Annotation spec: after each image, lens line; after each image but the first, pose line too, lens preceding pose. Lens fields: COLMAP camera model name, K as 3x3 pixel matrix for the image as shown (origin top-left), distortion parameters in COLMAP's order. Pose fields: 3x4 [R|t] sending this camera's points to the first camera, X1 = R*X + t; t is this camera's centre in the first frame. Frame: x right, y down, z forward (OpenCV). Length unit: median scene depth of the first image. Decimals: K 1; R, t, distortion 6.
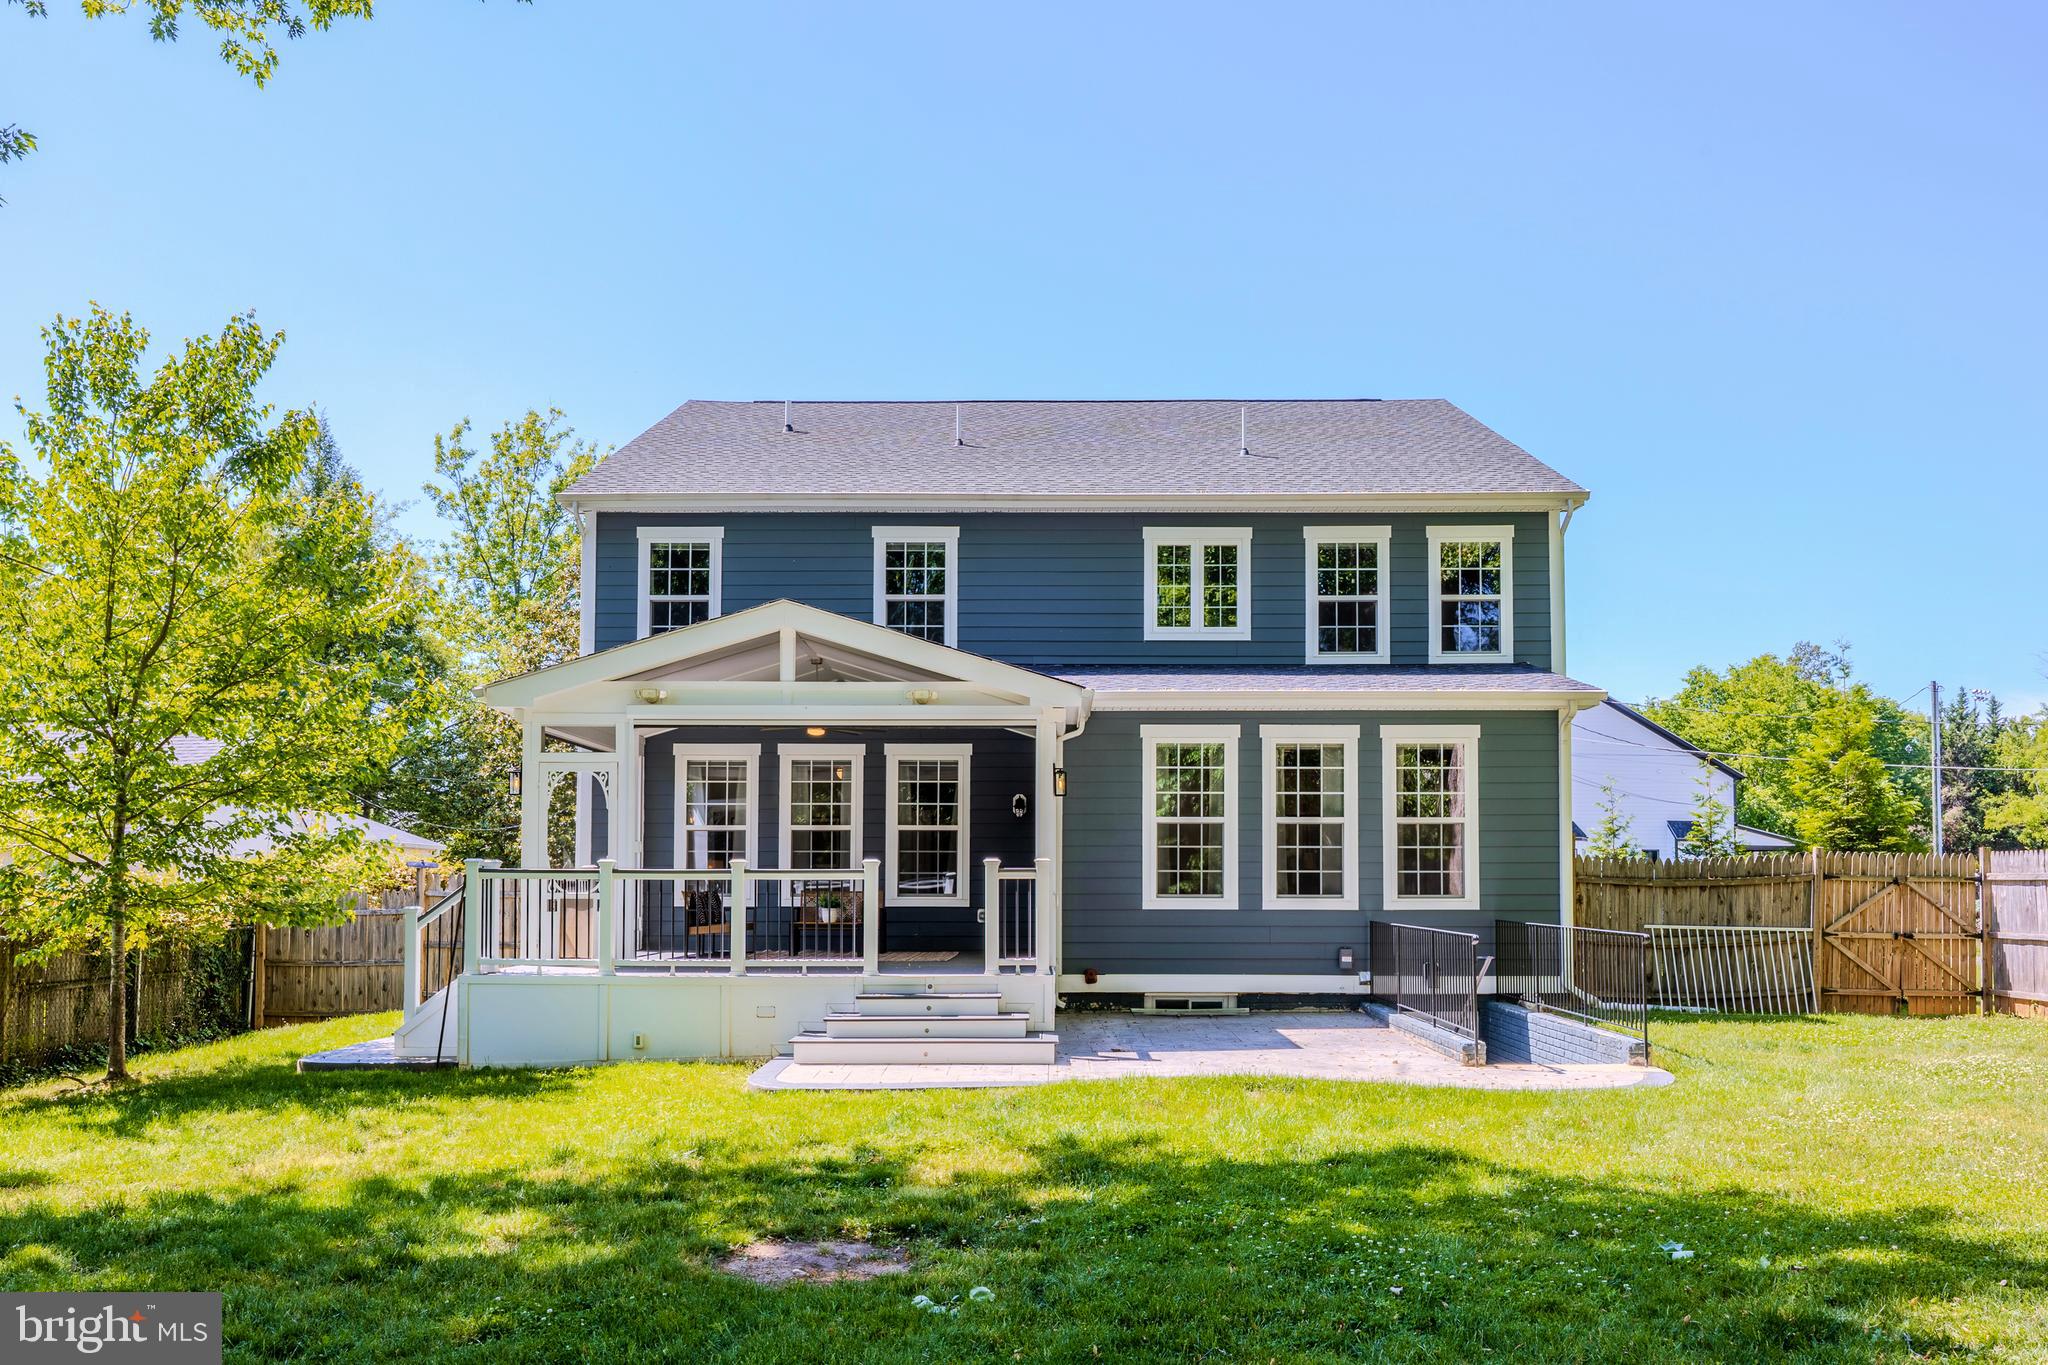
lens RADIAL K [[1637.8, 0, 1025.7], [0, 1637.8, 822.8], [0, 0, 1]] dist [0.005433, -0.005274]
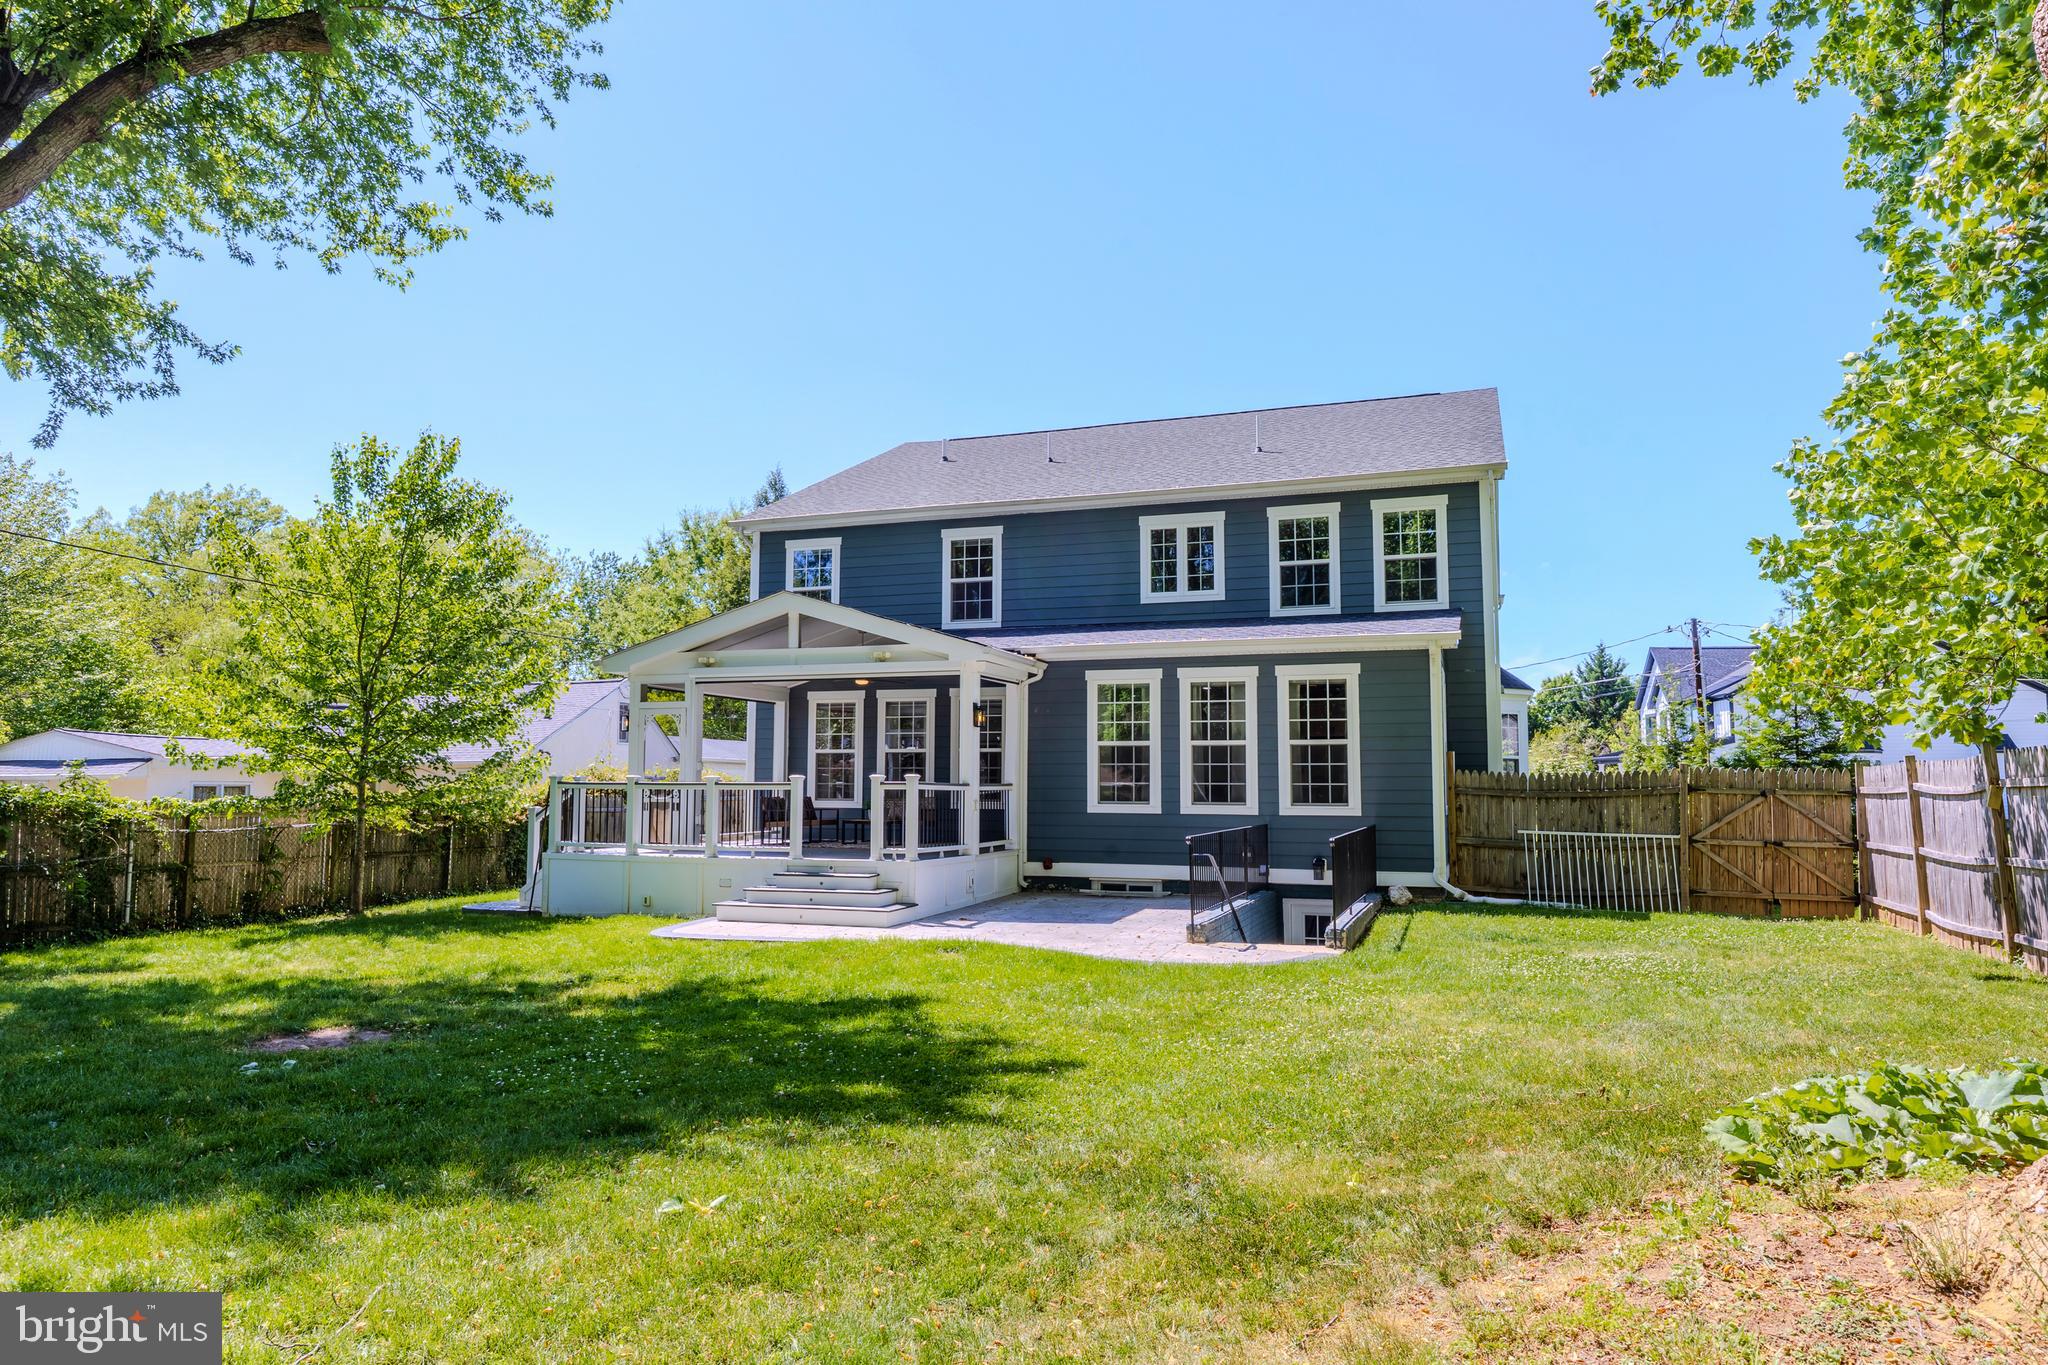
lens RADIAL K [[1286.9, 0, 1023.4], [0, 1286.9, 676.5], [0, 0, 1]] dist [0.006951, 0.000924]
pose [[0.944887, -0.025299, -0.326418, 0.346442], [0.008287, 0.998539, -0.053402, -0.000834], [0.327292, 0.047754, 0.943716, 0.017014]]
